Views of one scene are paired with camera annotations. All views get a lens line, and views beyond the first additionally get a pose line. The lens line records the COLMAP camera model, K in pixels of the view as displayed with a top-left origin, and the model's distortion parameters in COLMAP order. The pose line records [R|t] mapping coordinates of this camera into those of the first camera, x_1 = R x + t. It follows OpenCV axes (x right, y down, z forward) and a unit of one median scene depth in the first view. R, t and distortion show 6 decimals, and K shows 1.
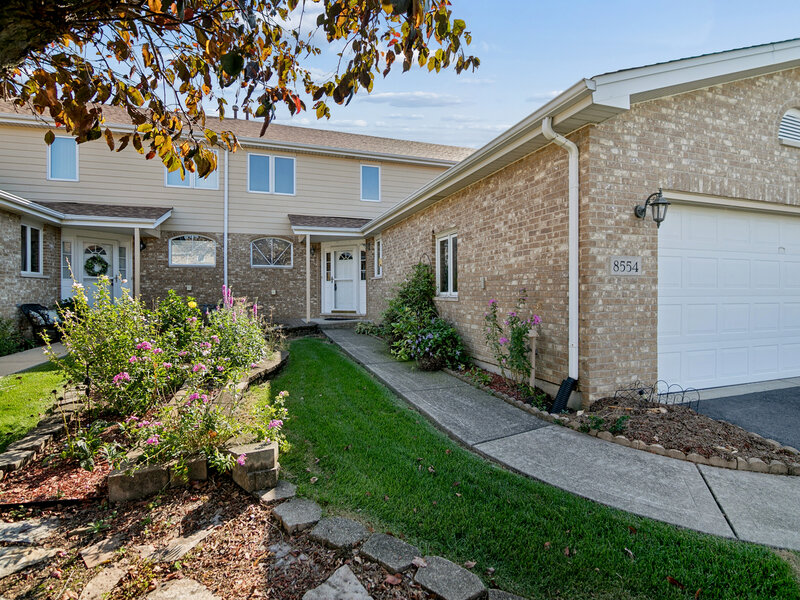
lens RADIAL K [[407.4, 0, 400.0], [0, 407.4, 300.0], [0, 0, 1]] dist [0.001517, -0.012231]
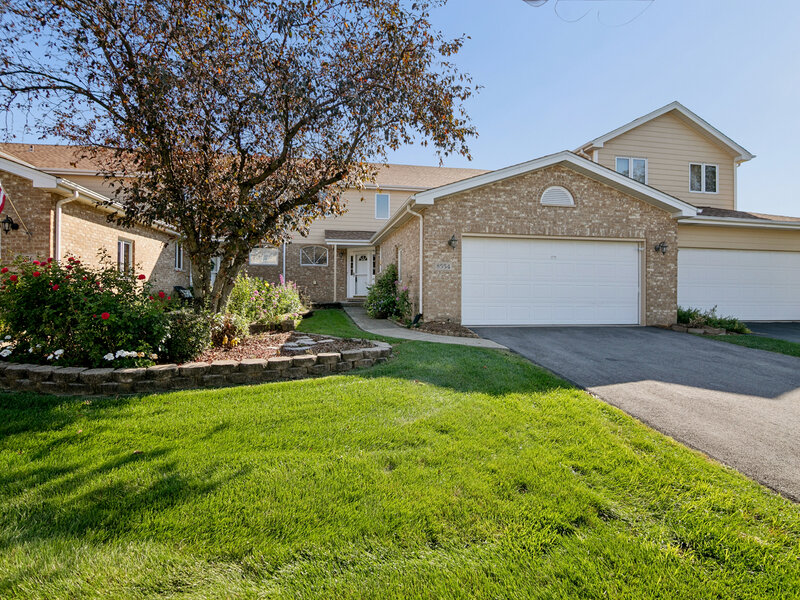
lens RADIAL K [[407.4, 0, 400.0], [0, 407.4, 300.0], [0, 0, 1]] dist [0.001517, -0.012231]
pose [[0.991057, 0.010863, -0.132998, 0.231173], [-0.010122, 0.999929, 0.006246, 0.037388], [0.133056, -0.004844, 0.991097, -0.508157]]
